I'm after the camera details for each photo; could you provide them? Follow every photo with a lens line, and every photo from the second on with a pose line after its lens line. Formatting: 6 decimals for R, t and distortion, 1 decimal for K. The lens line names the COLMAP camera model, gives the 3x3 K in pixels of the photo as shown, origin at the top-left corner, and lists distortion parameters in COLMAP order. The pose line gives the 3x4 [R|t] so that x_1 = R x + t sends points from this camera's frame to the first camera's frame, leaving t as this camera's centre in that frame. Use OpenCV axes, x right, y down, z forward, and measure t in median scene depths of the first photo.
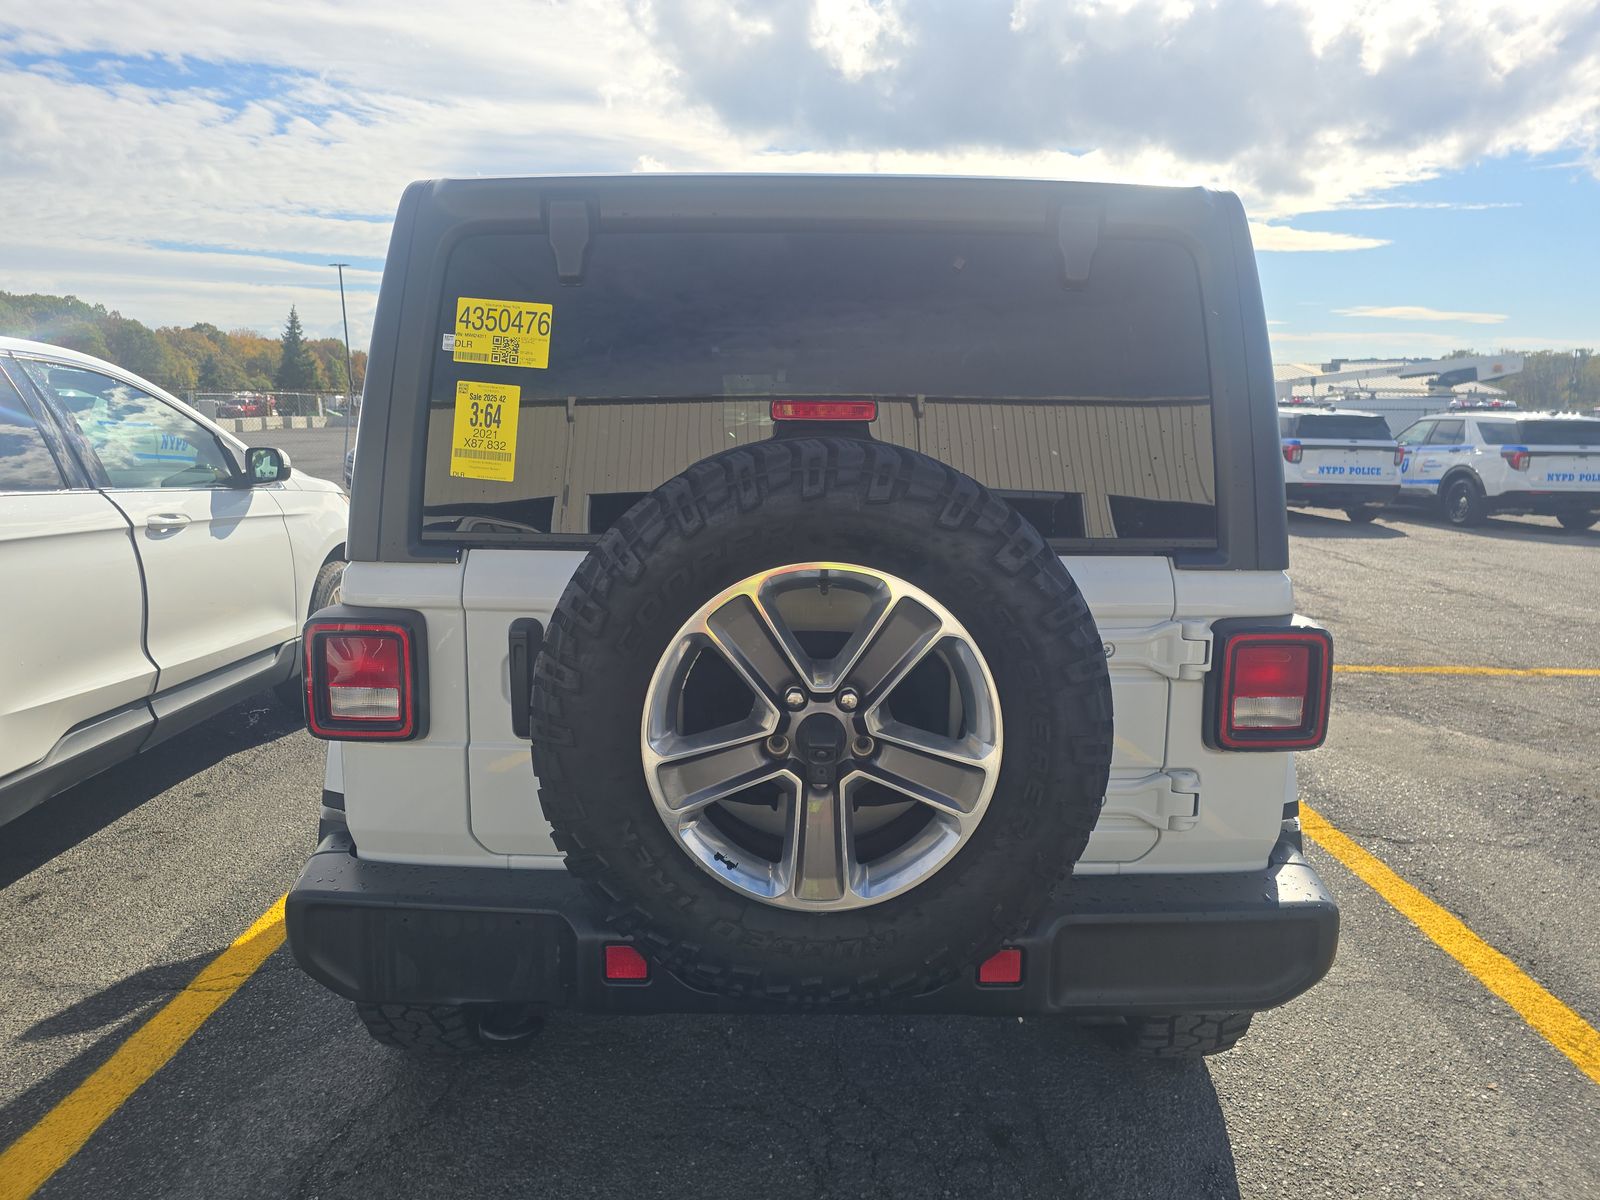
lens RADIAL K [[1137.6, 0, 791.8], [0, 1137.6, 601.6], [0, 0, 1]] dist [0.007317, -0.010428]
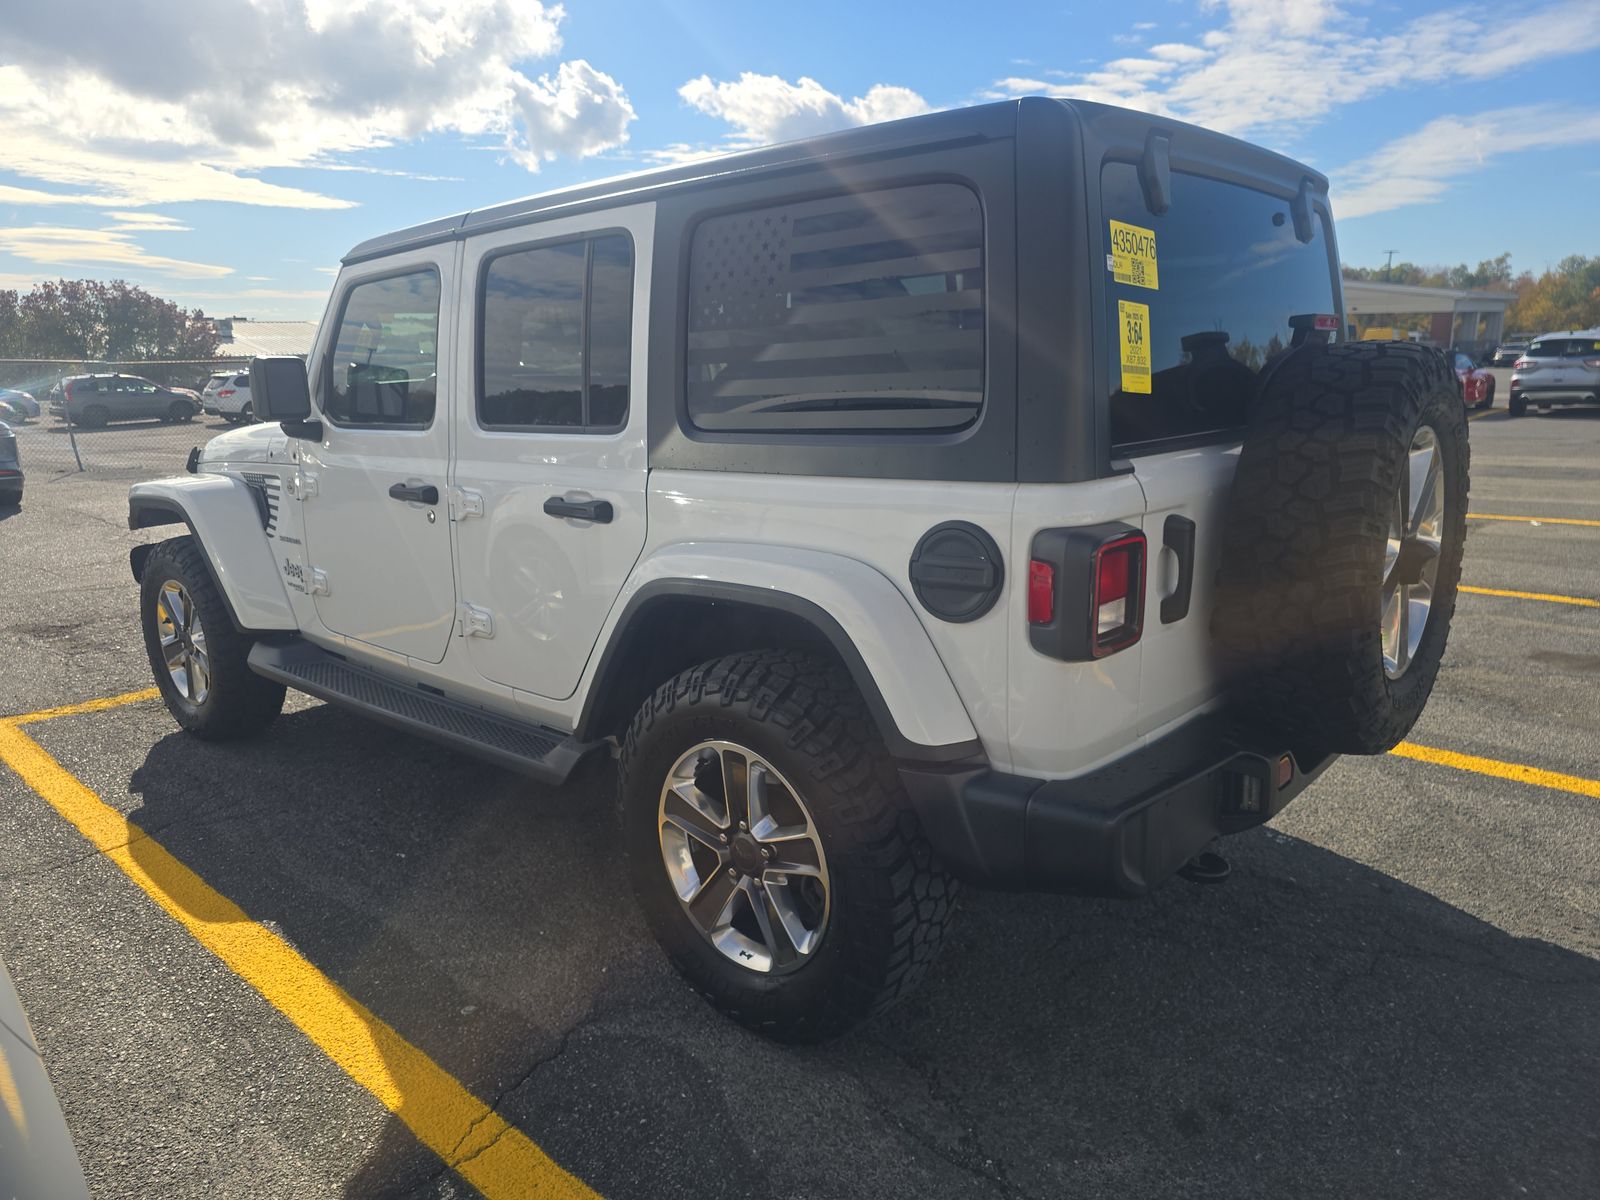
lens RADIAL K [[1137.6, 0, 762.4], [0, 1137.6, 612.6], [0, 0, 1]] dist [0.007317, -0.010428]
pose [[0.643926, -0.188342, 0.741543, -0.094670], [0.156129, 0.981179, 0.113631, -0.005731], [-0.748988, 0.042606, 0.661213, 0.039626]]
